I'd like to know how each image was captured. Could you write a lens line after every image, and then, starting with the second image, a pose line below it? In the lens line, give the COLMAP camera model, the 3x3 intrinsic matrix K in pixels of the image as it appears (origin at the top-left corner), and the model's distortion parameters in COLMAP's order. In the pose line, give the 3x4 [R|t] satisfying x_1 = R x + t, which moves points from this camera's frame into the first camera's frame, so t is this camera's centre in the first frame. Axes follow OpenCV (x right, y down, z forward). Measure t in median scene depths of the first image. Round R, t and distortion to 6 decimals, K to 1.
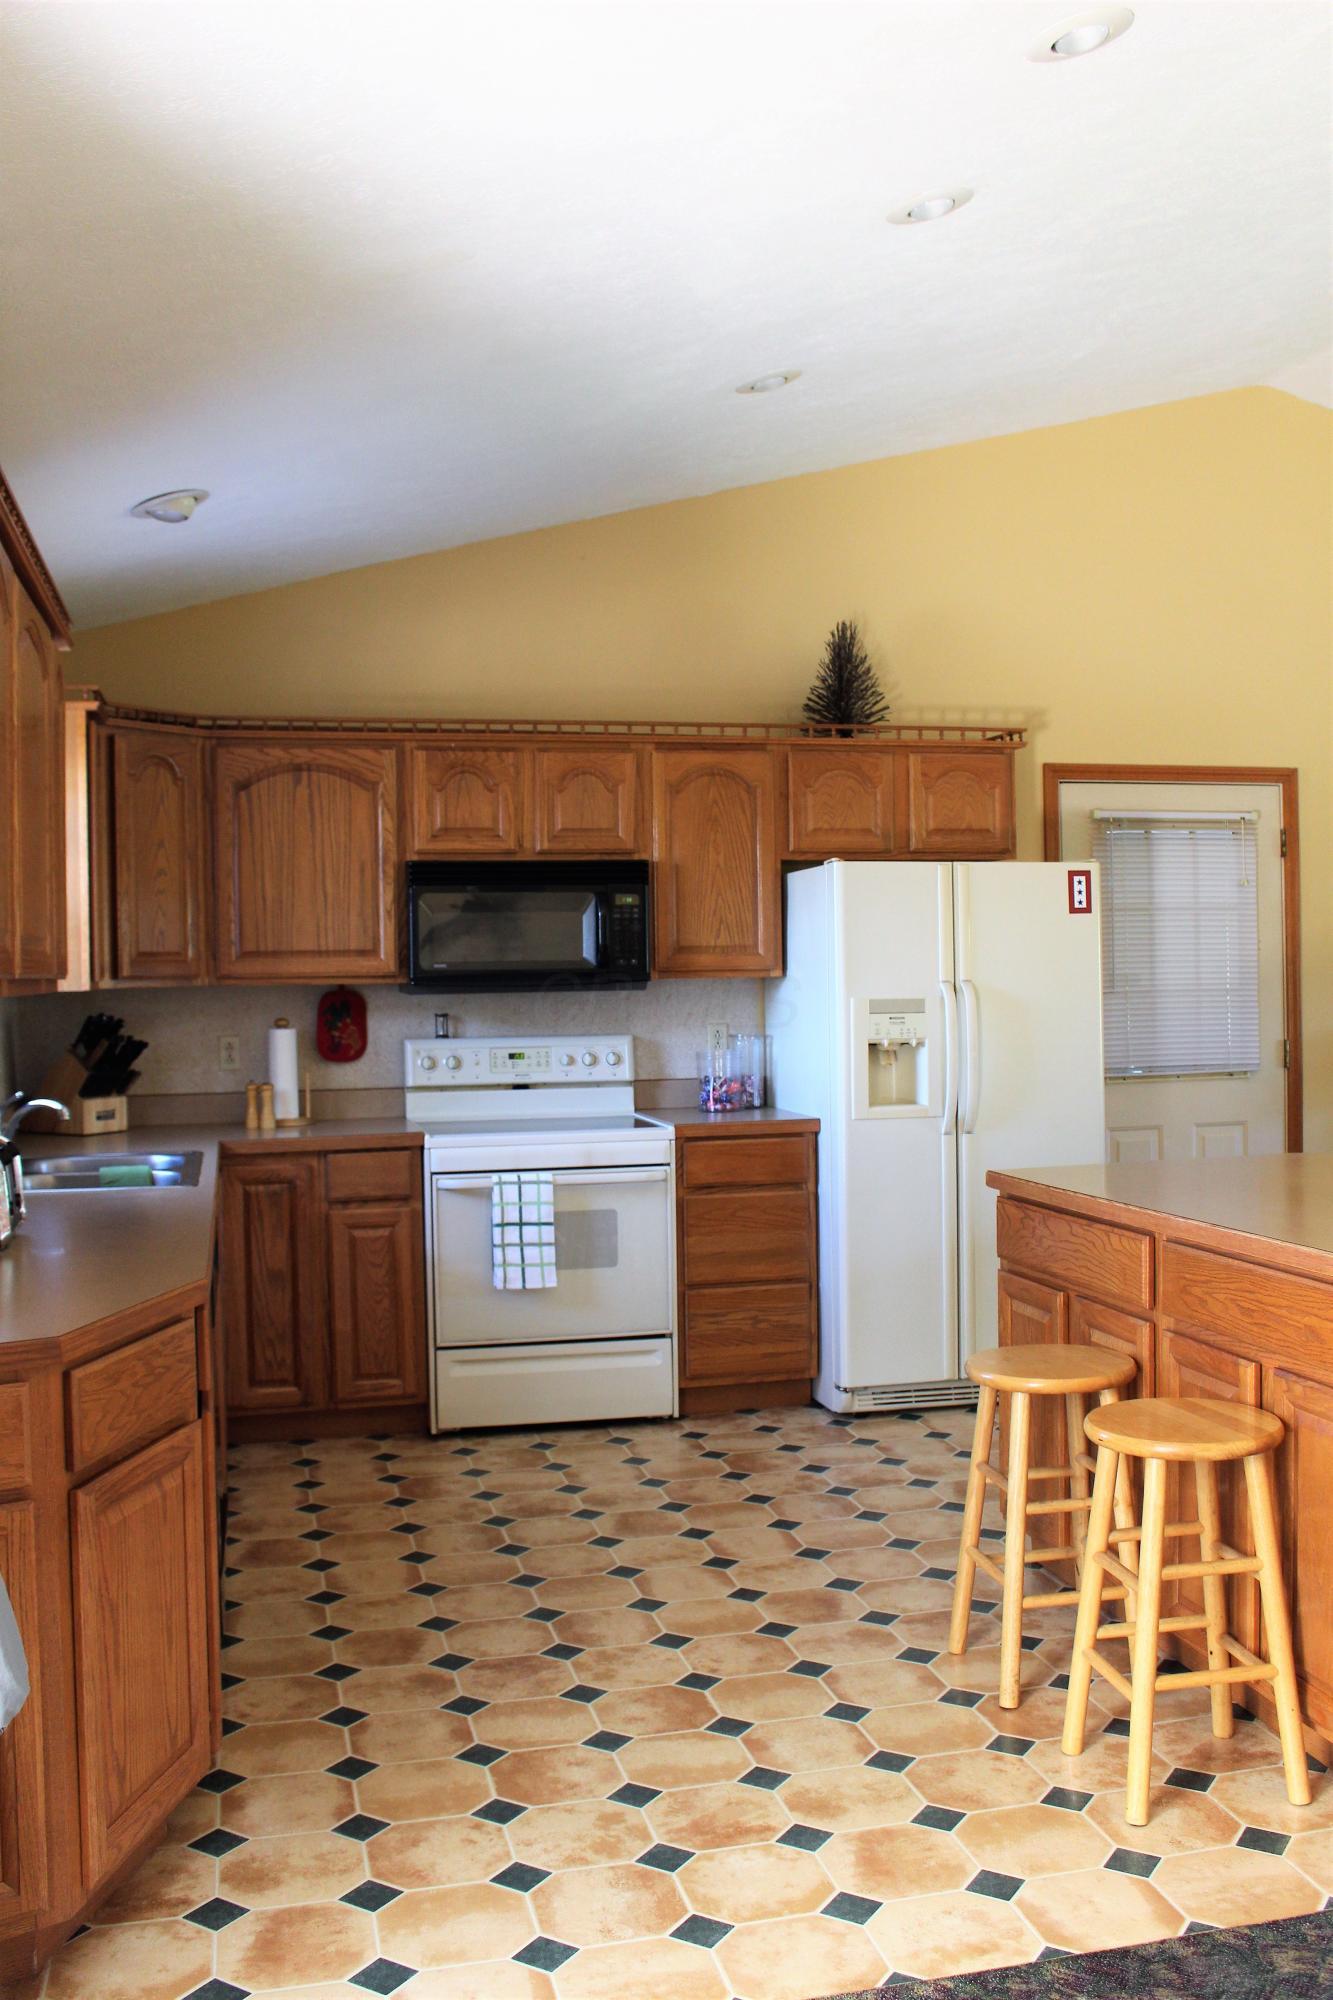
lens RADIAL K [[1808.1, 0, 677.9], [0, 1808.1, 1002.2], [0, 0, 1]] dist [-0.151898, 0.146306]
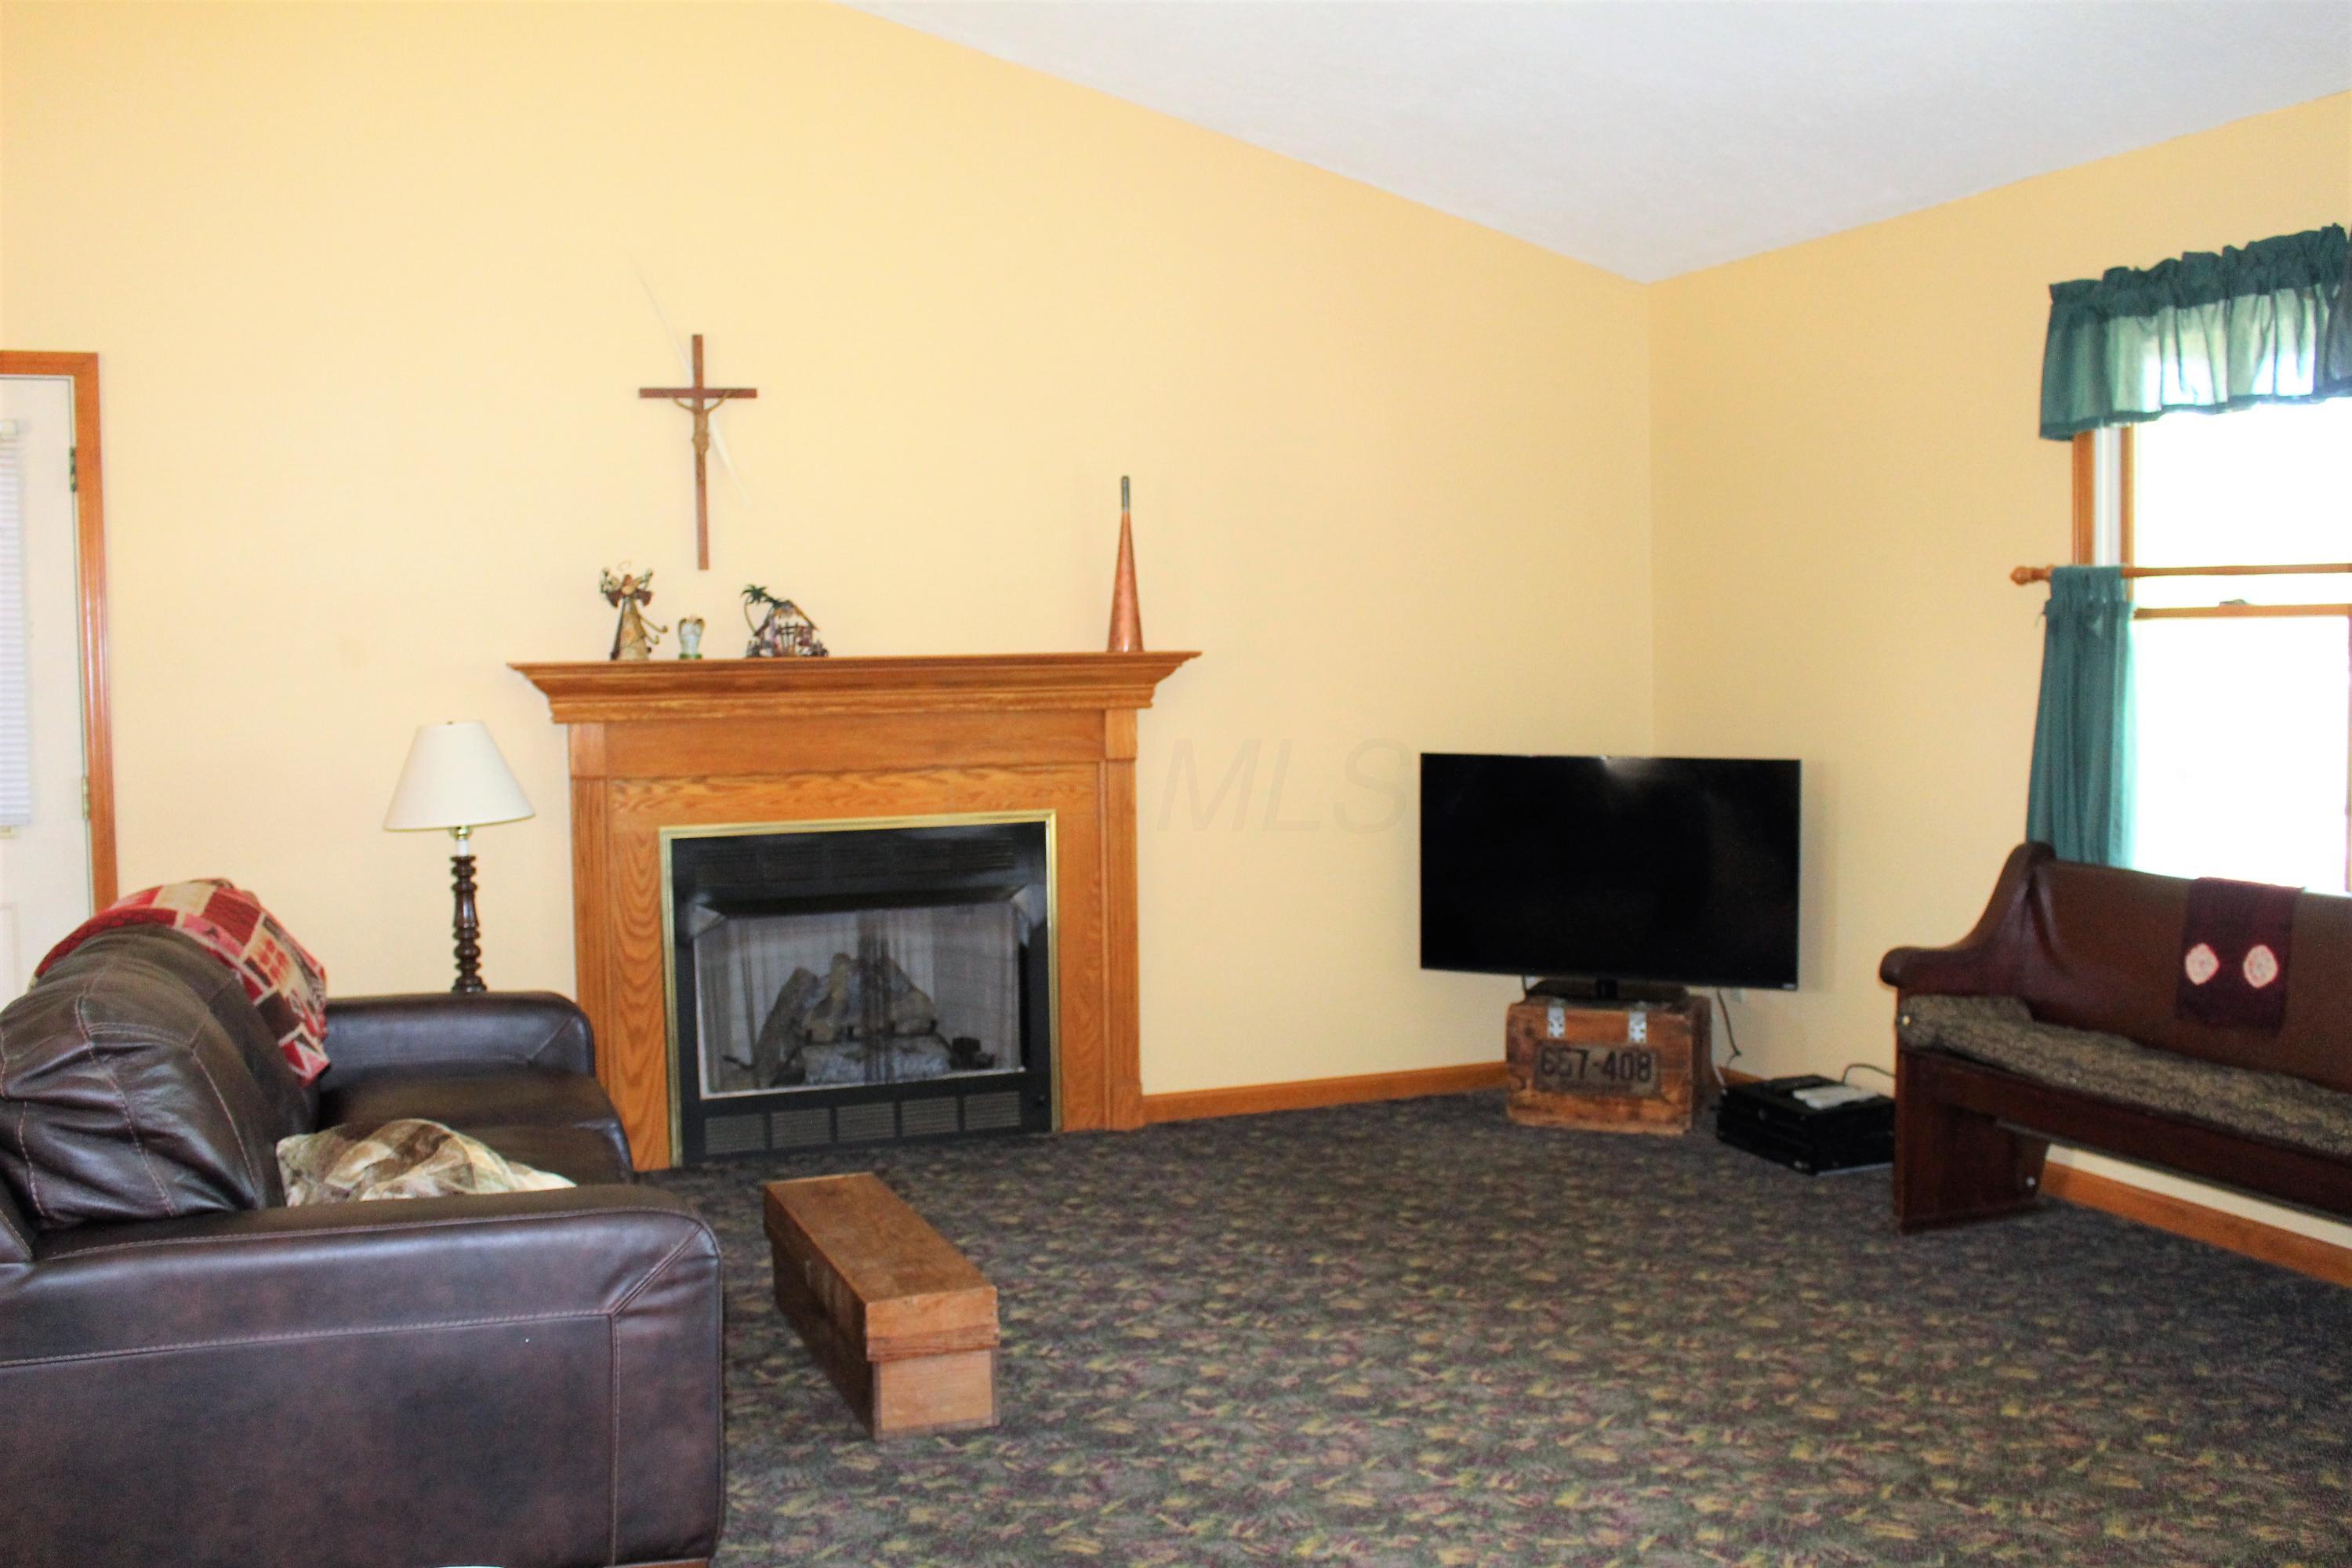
lens RADIAL K [[2126.4, 0, 1149.0], [0, 2126.4, 783.8], [0, 0, 1]] dist [-0.151898, 0.146306]
pose [[0.992221, -0.006249, 0.124330, 0.789280], [0.001220, 0.999179, 0.040484, -0.008067], [-0.124481, -0.040017, 0.991415, 0.269505]]
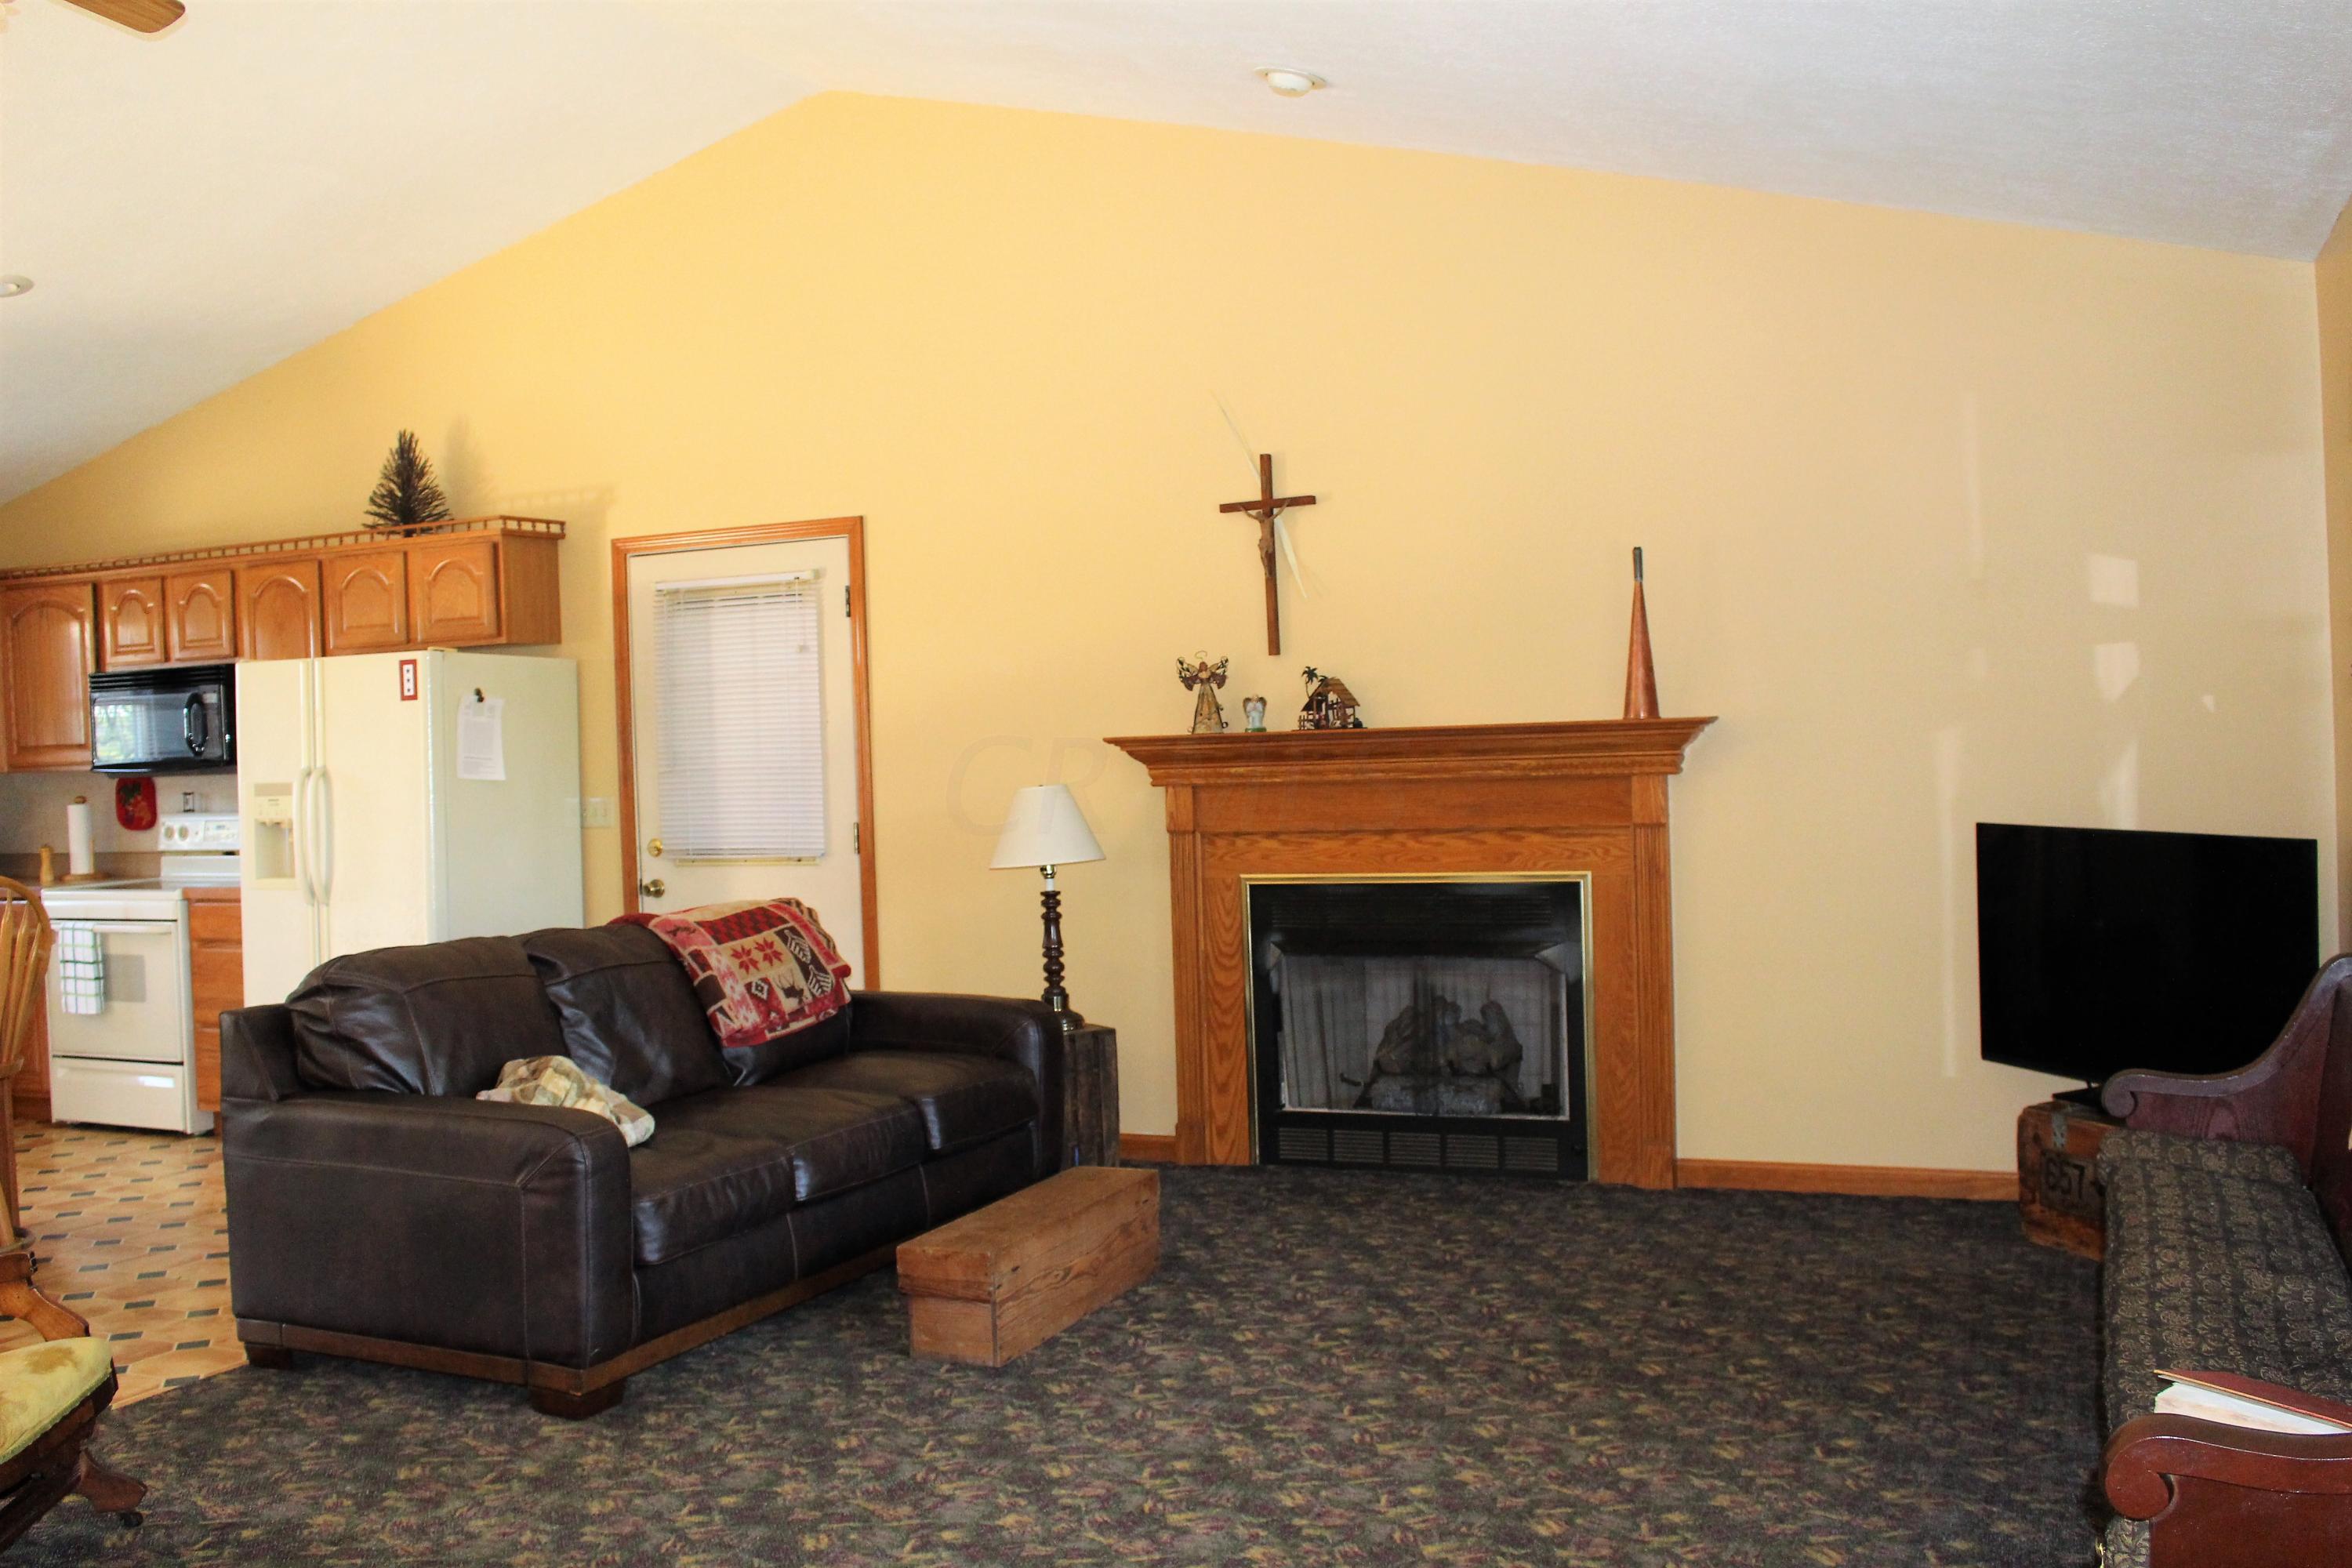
lens RADIAL K [[2126.4, 0, 1149.0], [0, 2126.4, 783.8], [0, 0, 1]] dist [-0.151898, 0.146306]
pose [[0.788696, 0.002426, -0.614778, 1.384944], [0.009246, 0.999832, 0.015807, -0.017475], [0.614714, -0.018151, 0.788541, 0.323915]]
